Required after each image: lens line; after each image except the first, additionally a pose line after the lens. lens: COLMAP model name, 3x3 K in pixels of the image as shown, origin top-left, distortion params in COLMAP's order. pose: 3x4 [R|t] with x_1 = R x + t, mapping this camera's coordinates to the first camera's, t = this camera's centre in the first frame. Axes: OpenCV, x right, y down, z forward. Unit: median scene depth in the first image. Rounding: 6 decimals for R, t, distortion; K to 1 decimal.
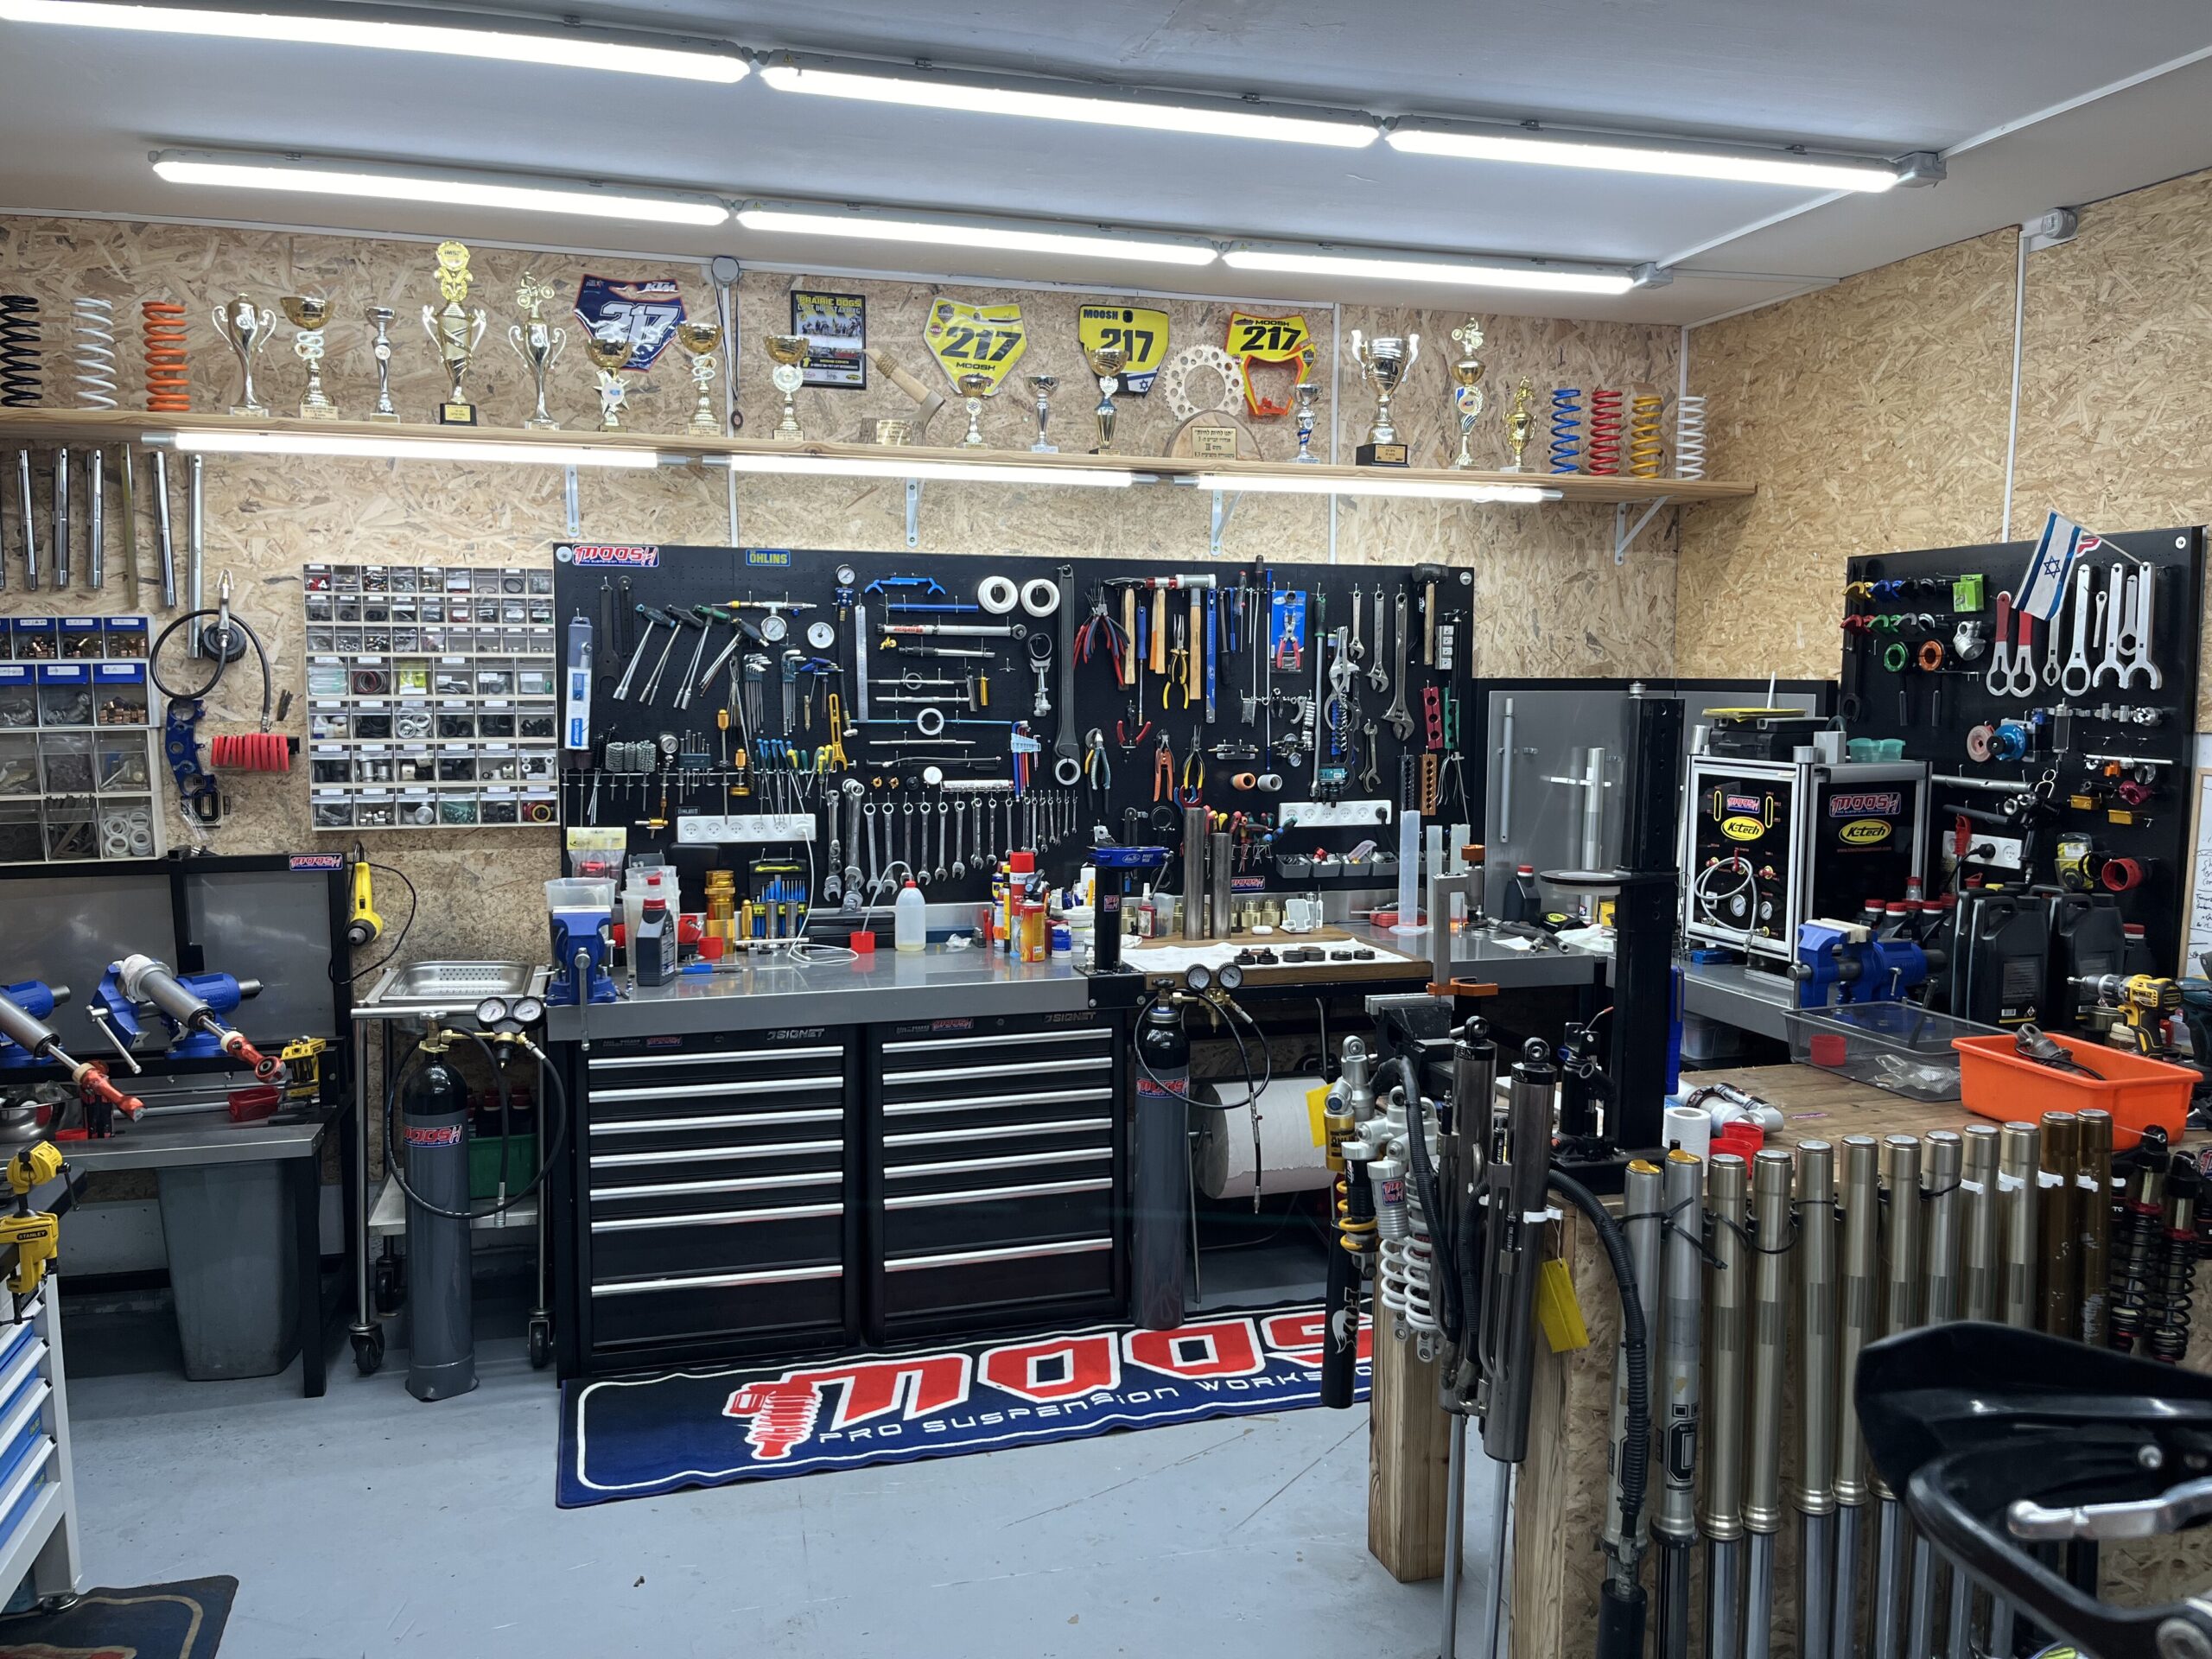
lens RADIAL K [[1728.5, 0, 1136.5], [0, 1728.5, 789.7], [0, 0, 1]] dist [0.053200, -0.064558]
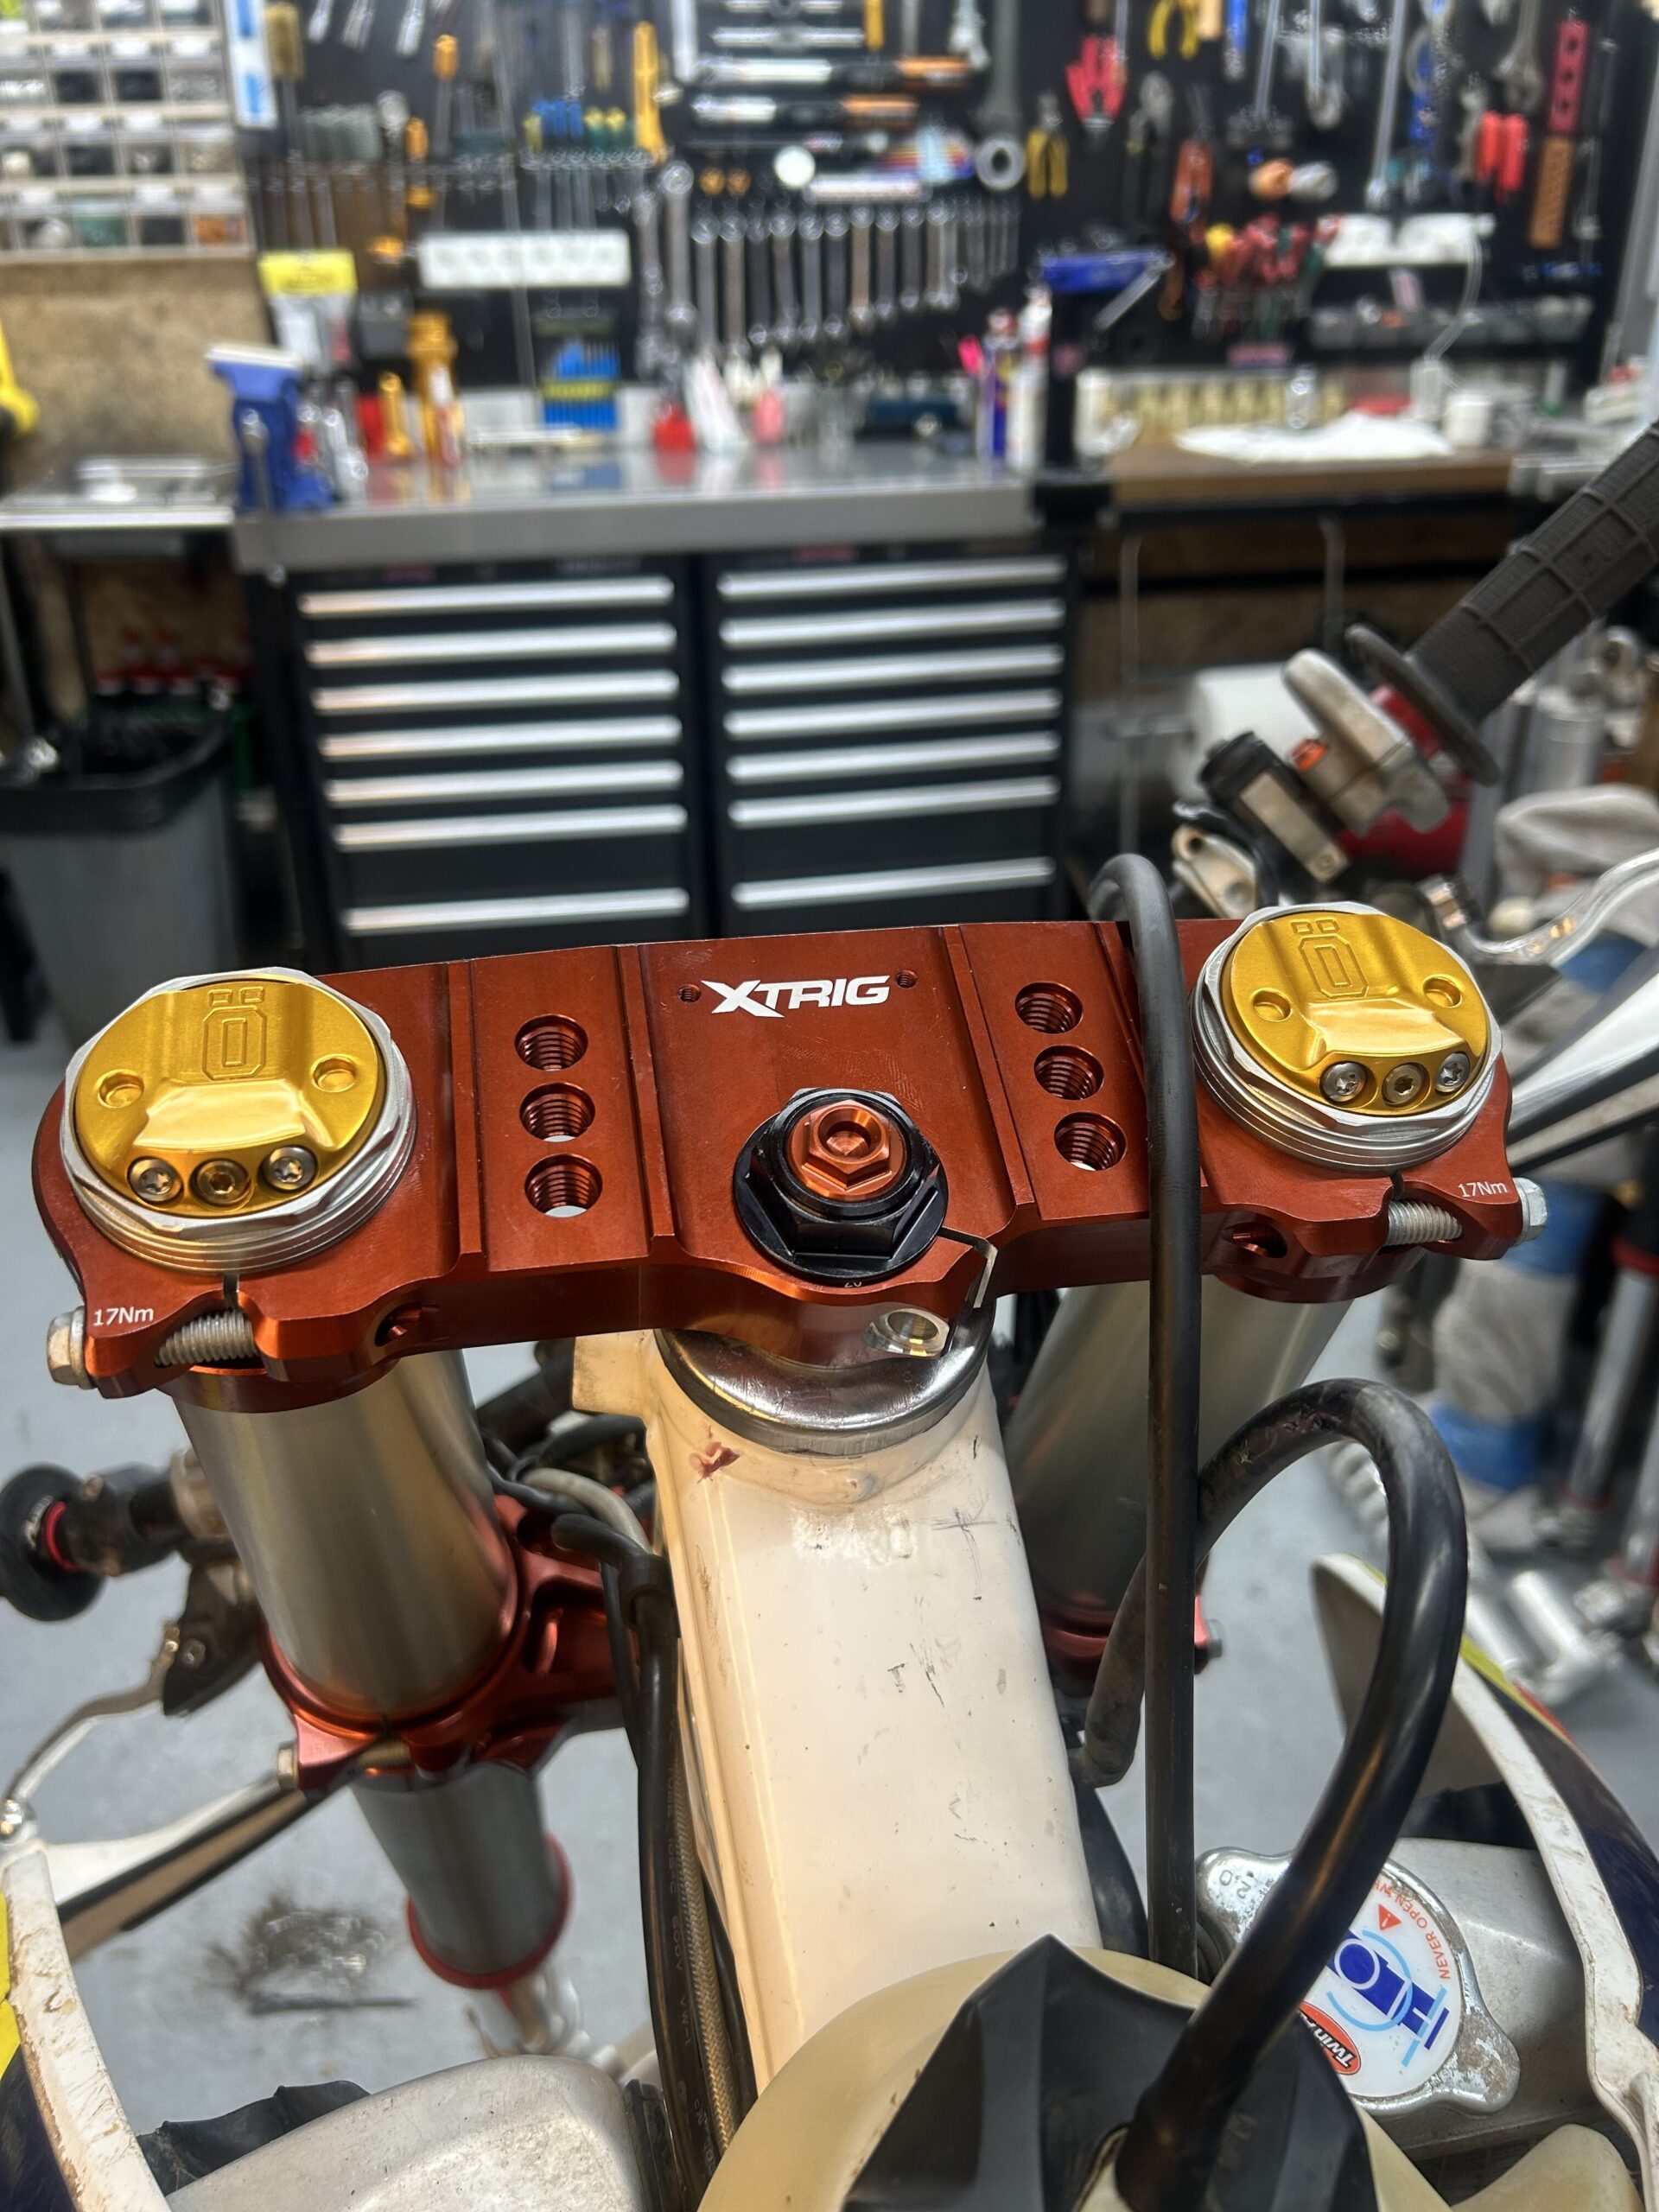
lens RADIAL K [[1663.5, 0, 831.0], [0, 1663.5, 1082.1], [0, 0, 1]] dist [-0.001267, -0.029415]
pose [[0.994792, 0.034292, -0.095988, -0.033955], [0.007028, 0.916388, 0.400229, 0.060734], [0.101687, -0.398819, 0.911374, 0.307772]]
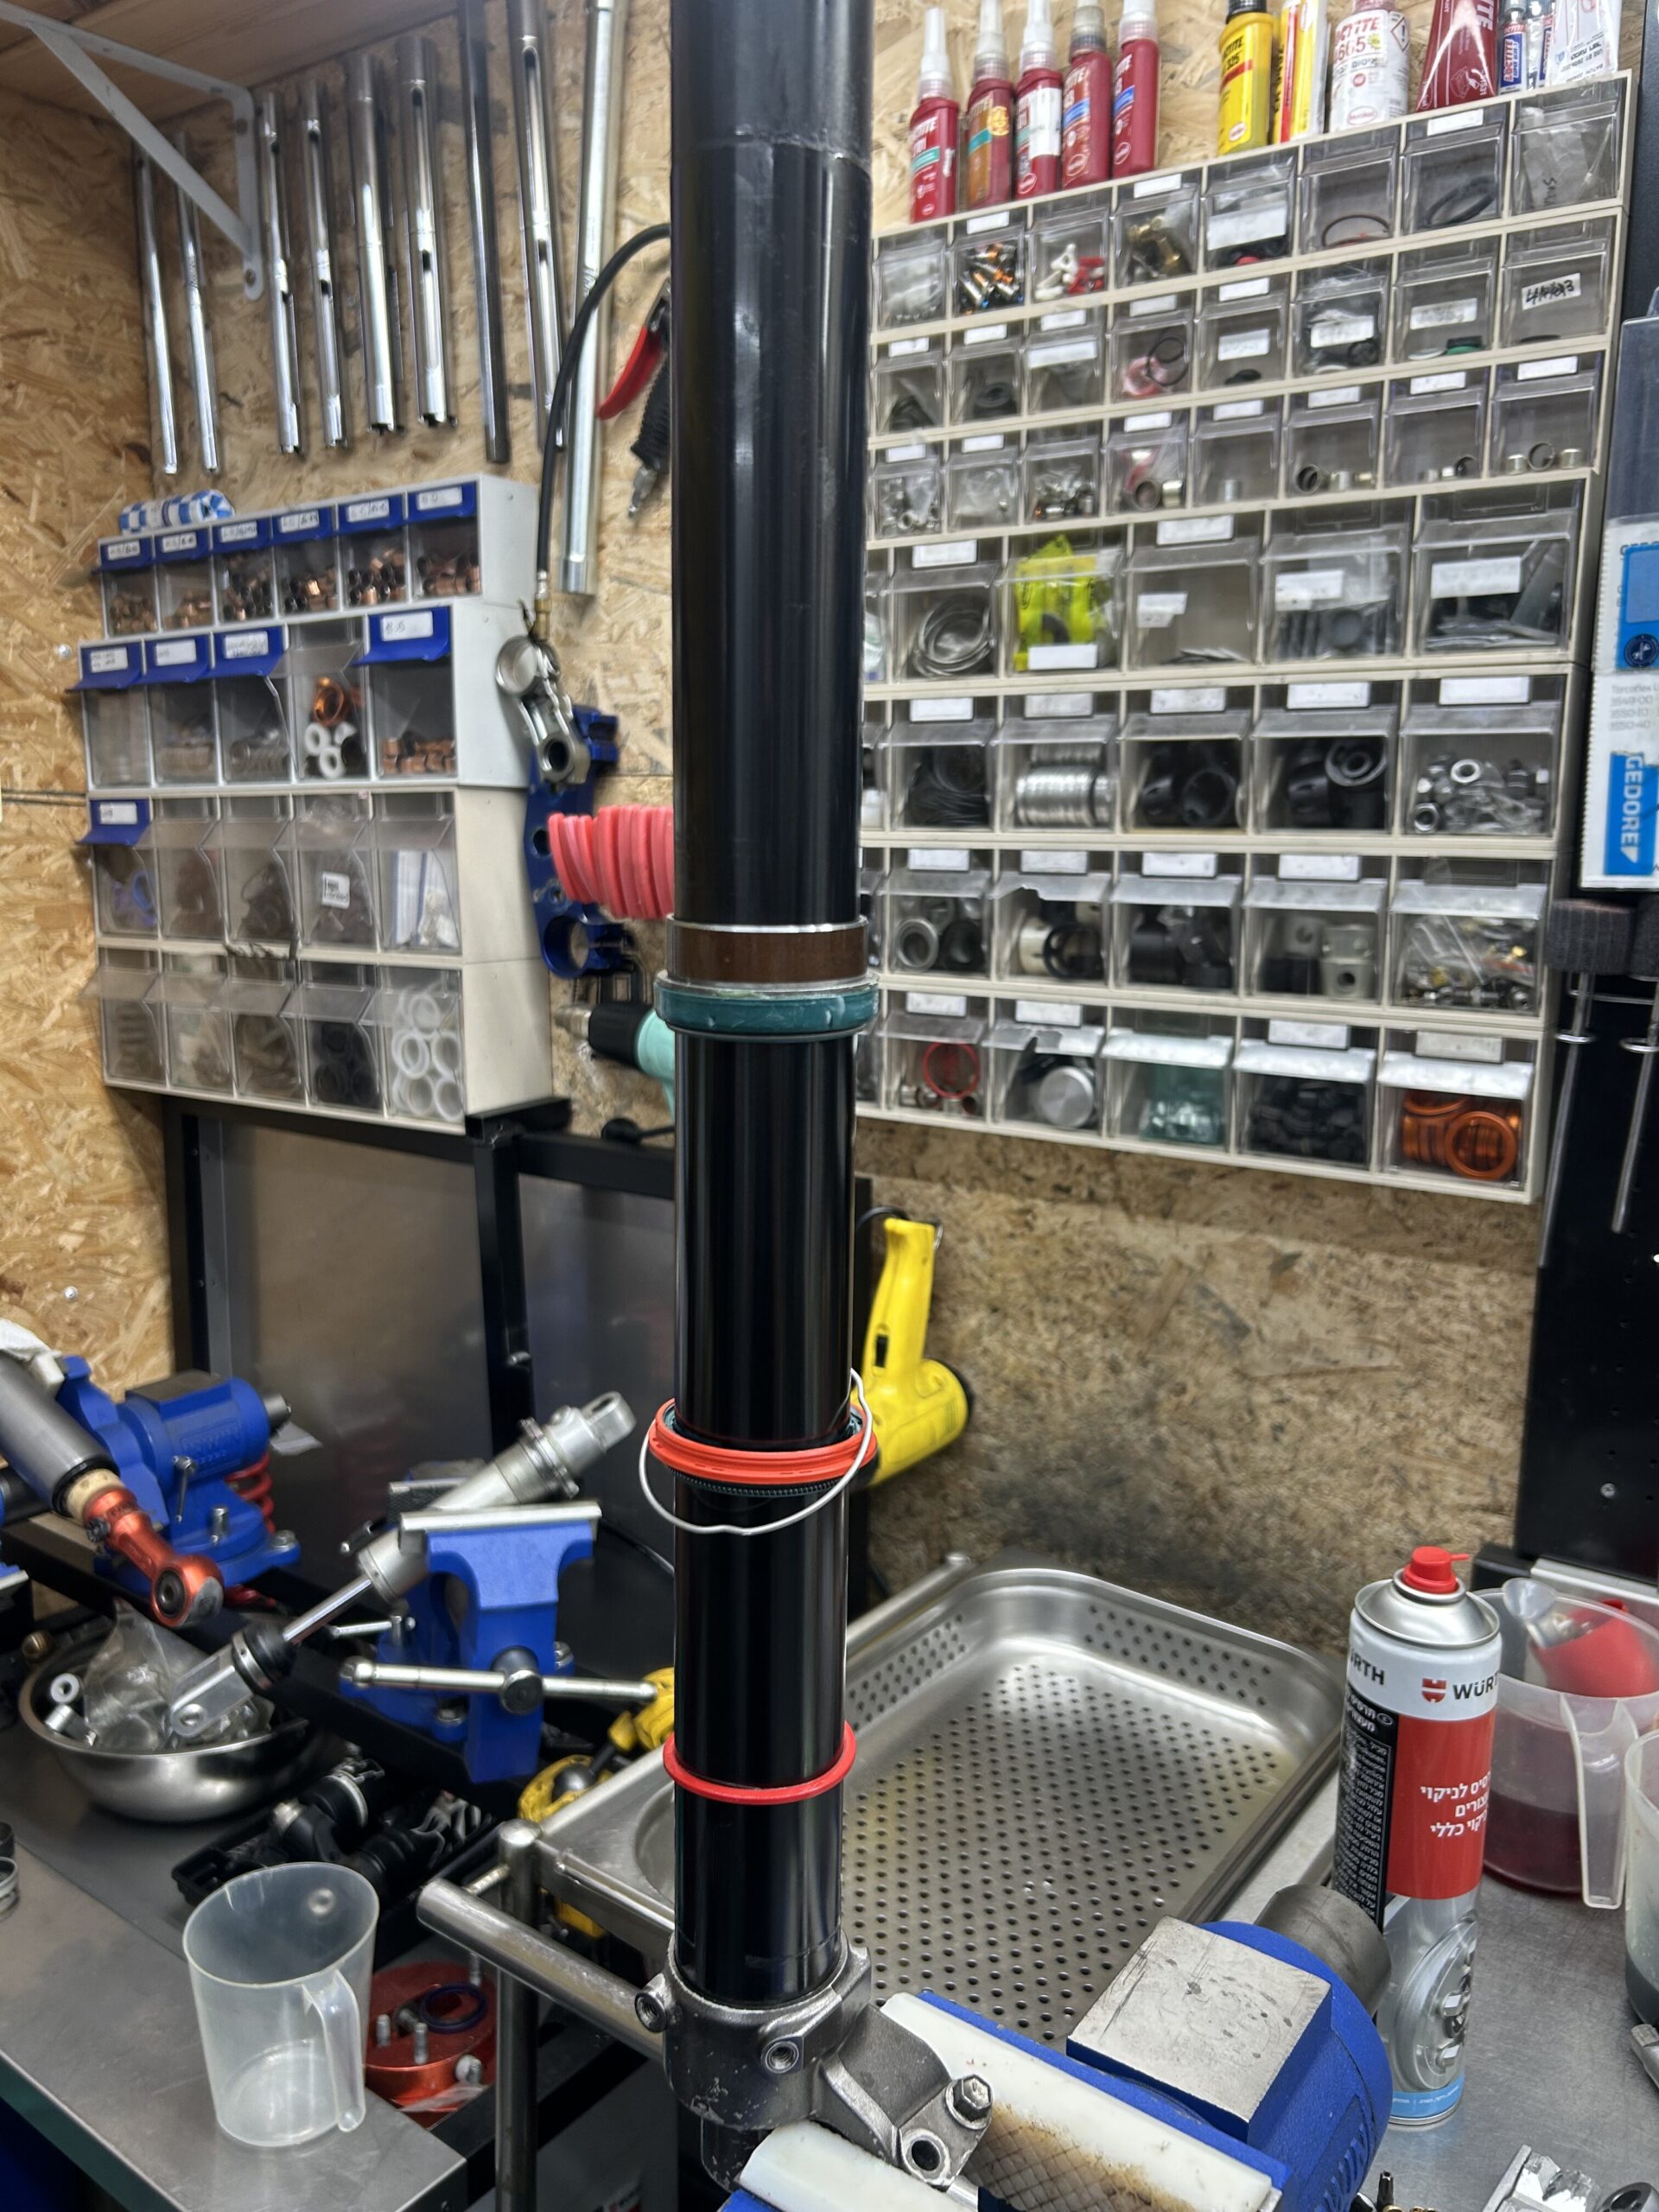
lens RADIAL K [[1663.5, 0, 828.3], [0, 1663.5, 1113.9], [0, 0, 1]] dist [-0.001267, -0.029415]
pose [[0.620733, 0.147460, -0.770030, -0.218985], [-0.054200, 0.987875, 0.145487, -0.020621], [0.782146, -0.048573, 0.621199, 0.789847]]
